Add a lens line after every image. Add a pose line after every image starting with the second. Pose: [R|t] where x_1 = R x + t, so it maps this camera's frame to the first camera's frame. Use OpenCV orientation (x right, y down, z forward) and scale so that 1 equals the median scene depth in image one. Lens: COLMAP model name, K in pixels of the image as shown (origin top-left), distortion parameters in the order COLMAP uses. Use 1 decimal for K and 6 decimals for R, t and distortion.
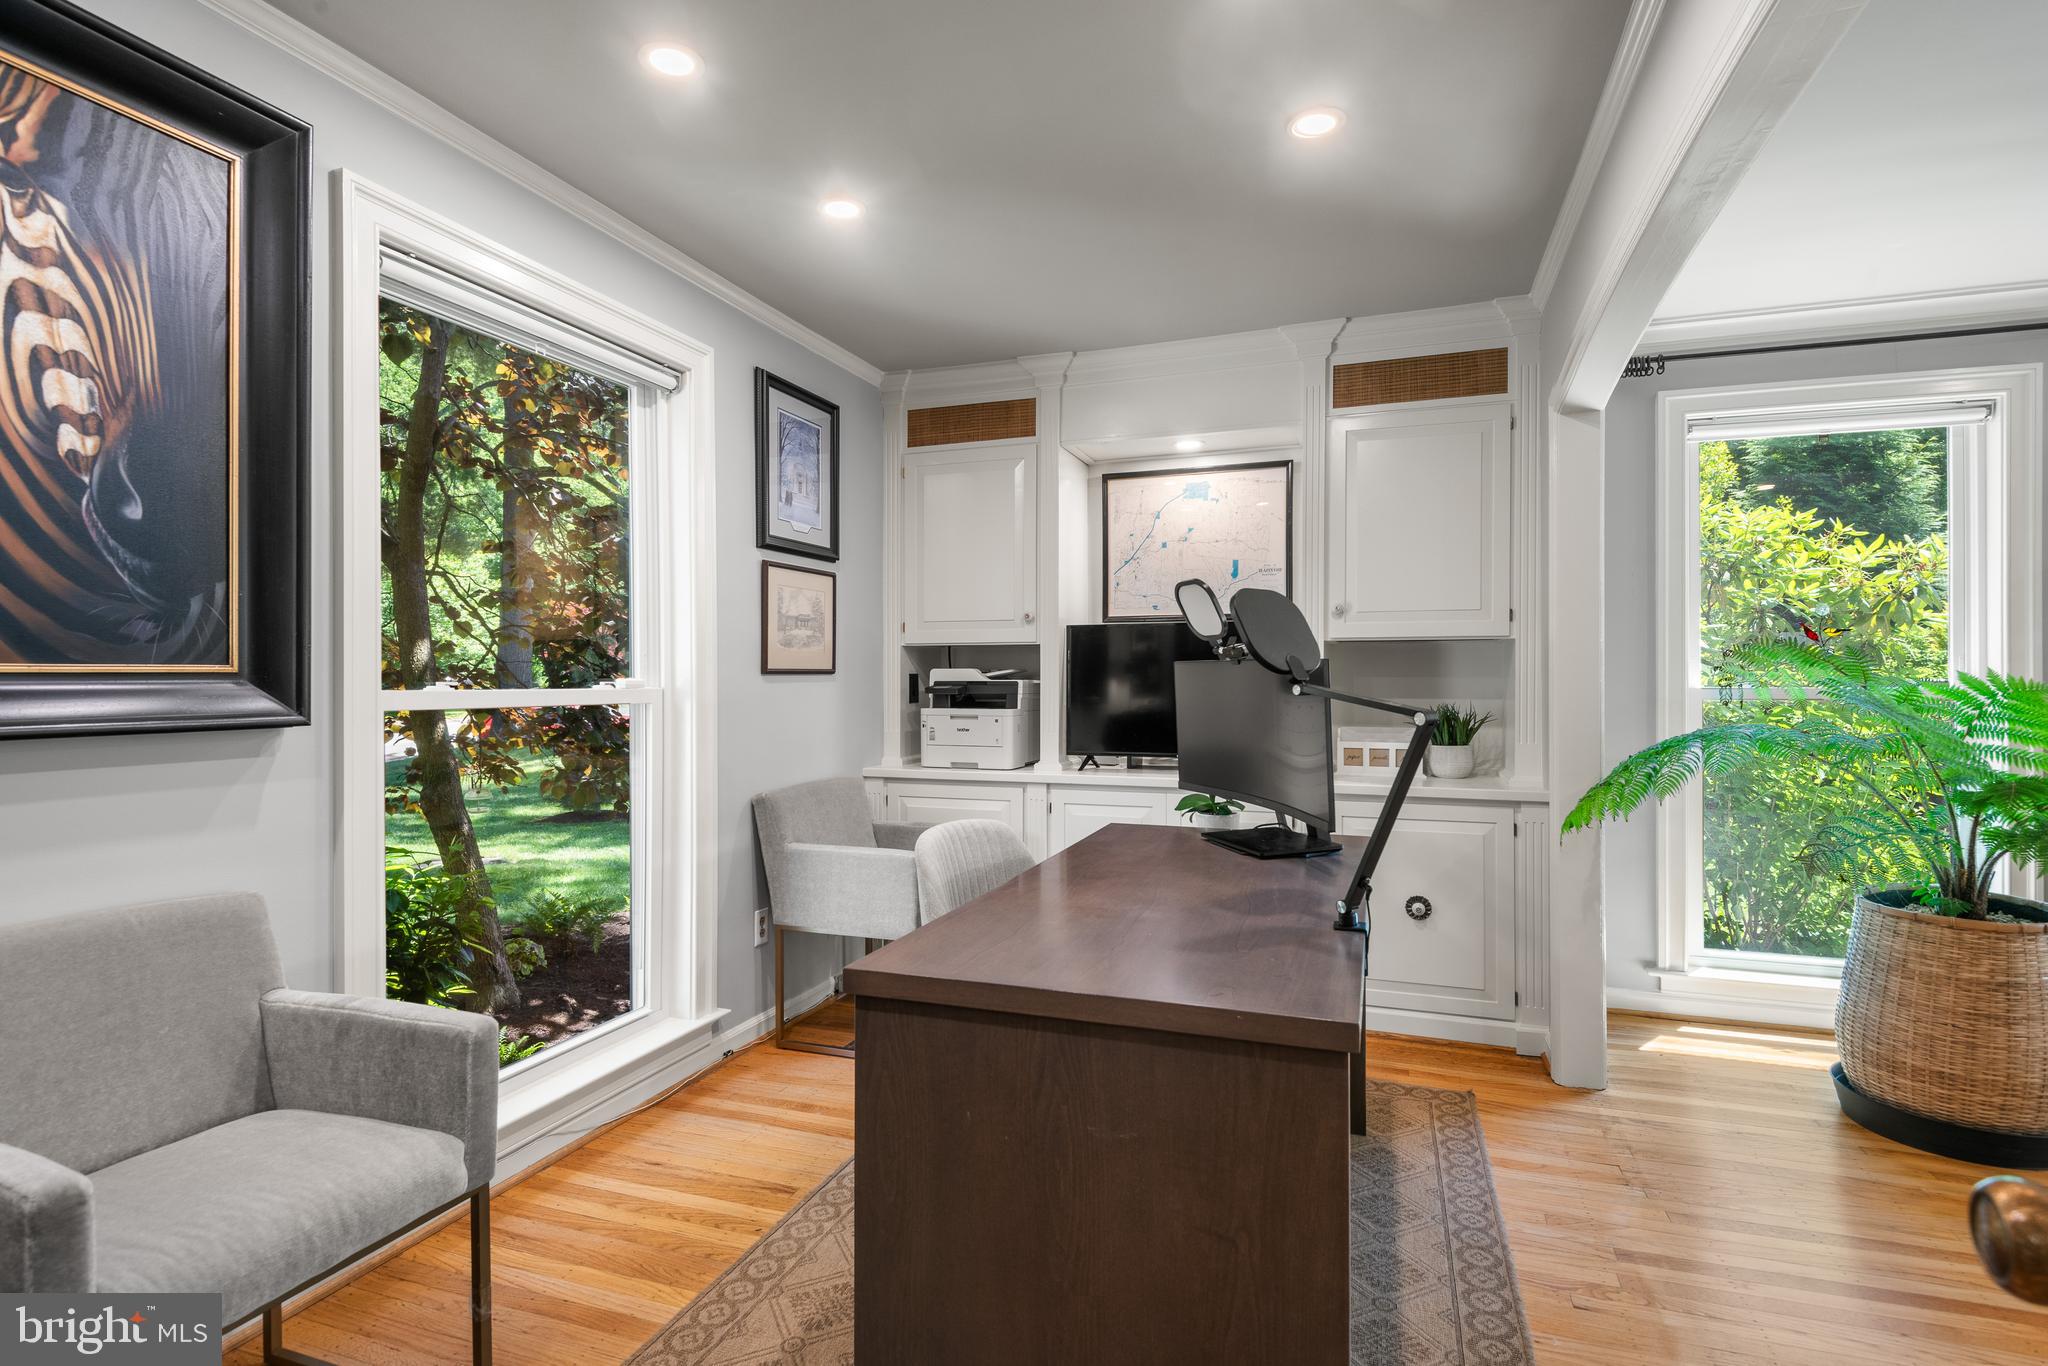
lens RADIAL K [[1006.6, 0, 1028.2], [0, 1006.6, 685.2], [0, 0, 1]] dist [0.002429, 0.000360]
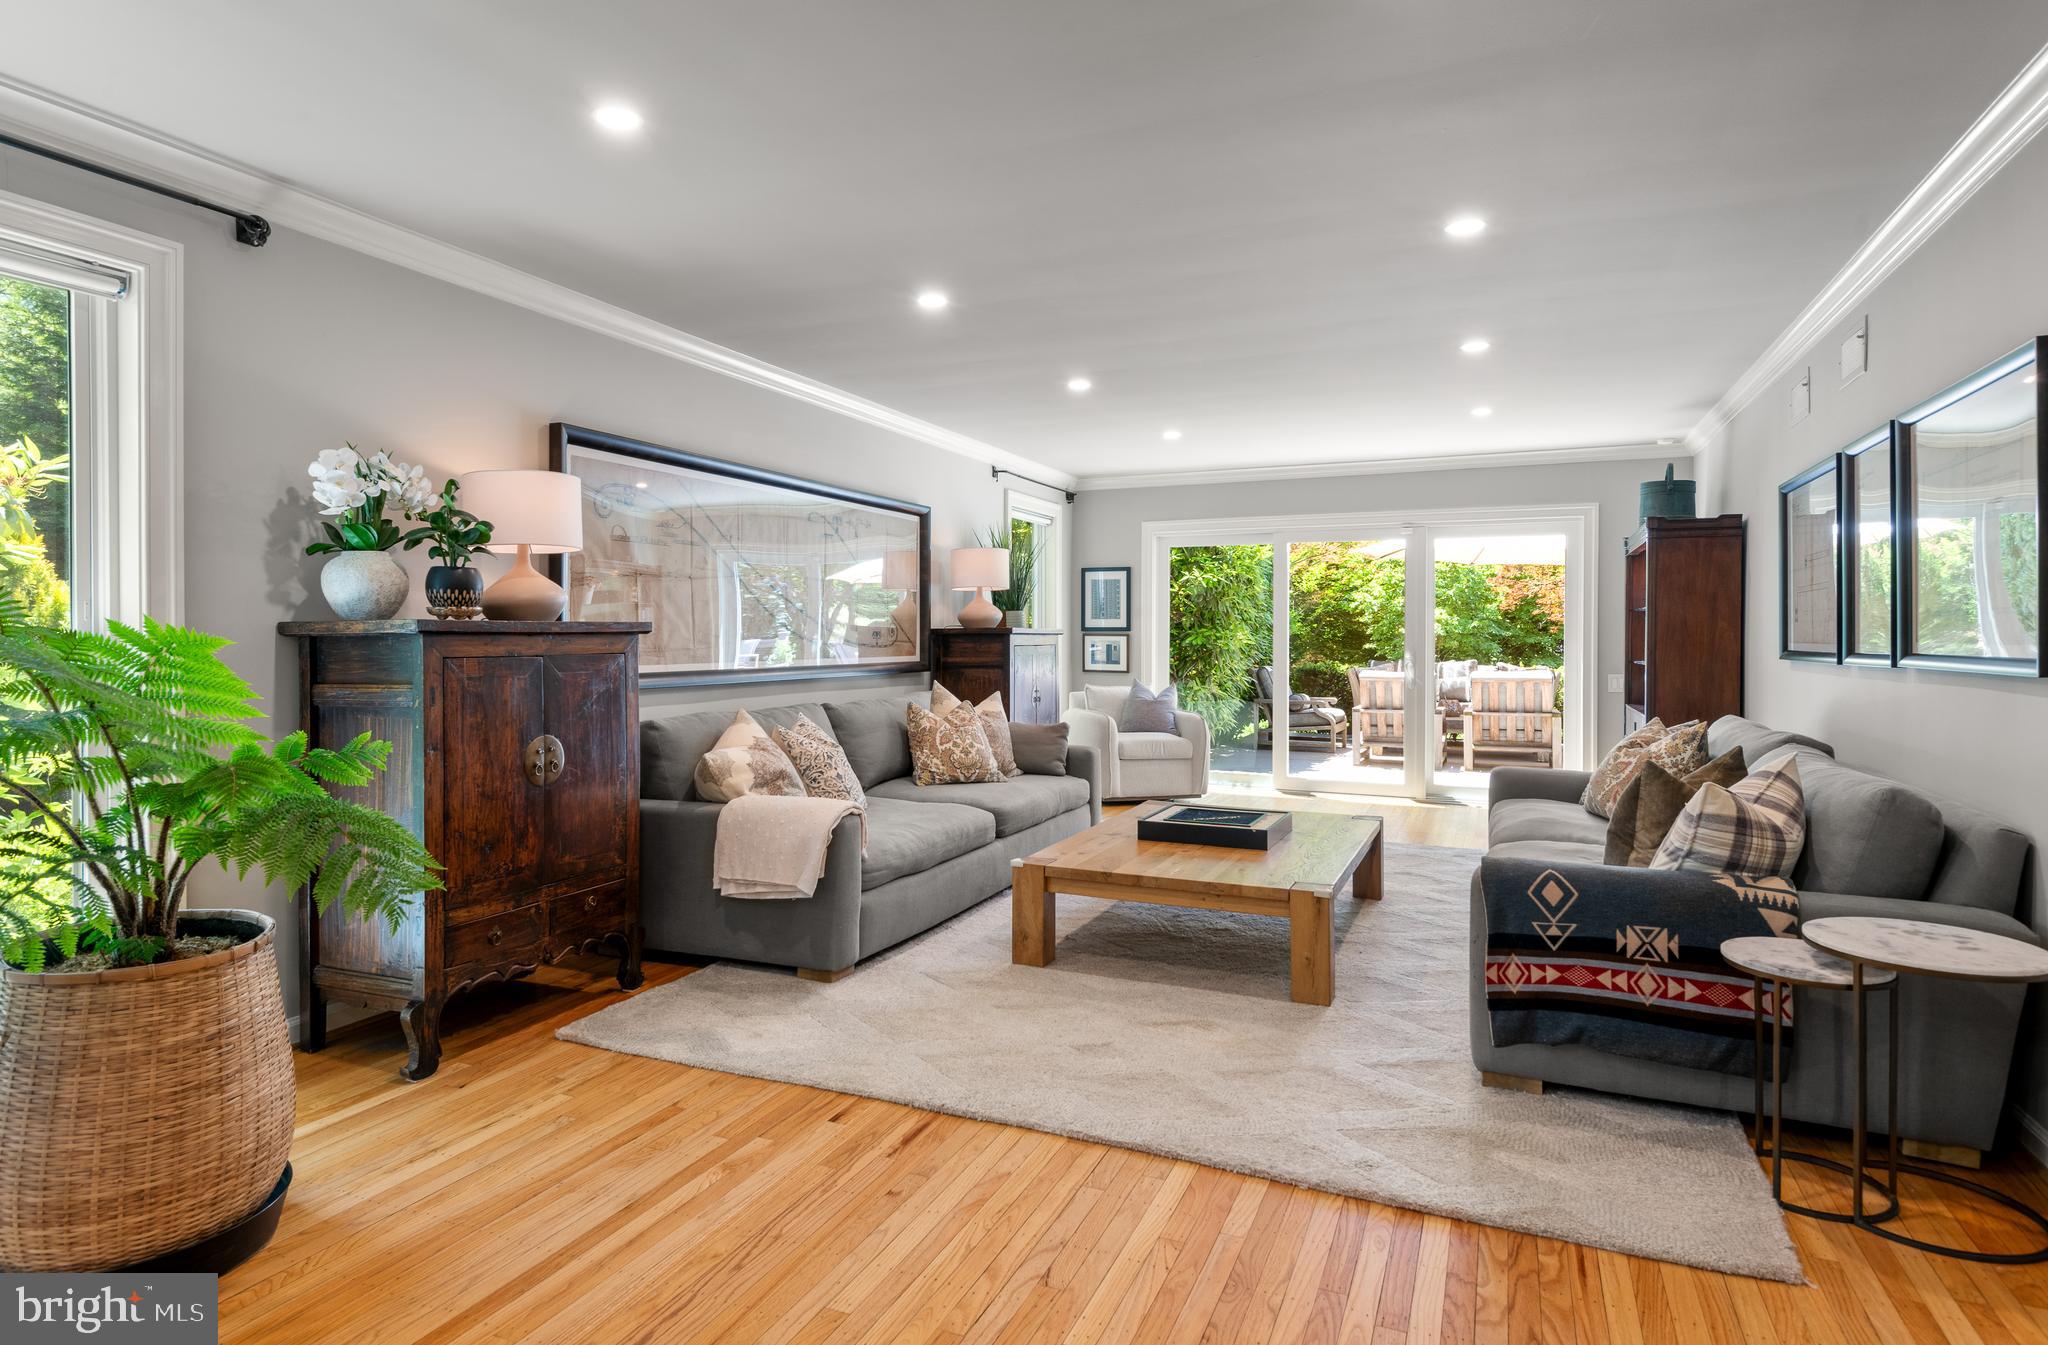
lens RADIAL K [[1124.9, 0, 1022.1], [0, 1124.9, 655.3], [0, 0, 1]] dist [0.002007, -0.000147]
pose [[0.064535, -0.010034, 0.997865, 0.175182], [0.001789, 0.999949, 0.009939, 0.007576], [-0.997914, 0.001144, 0.064549, 0.346739]]
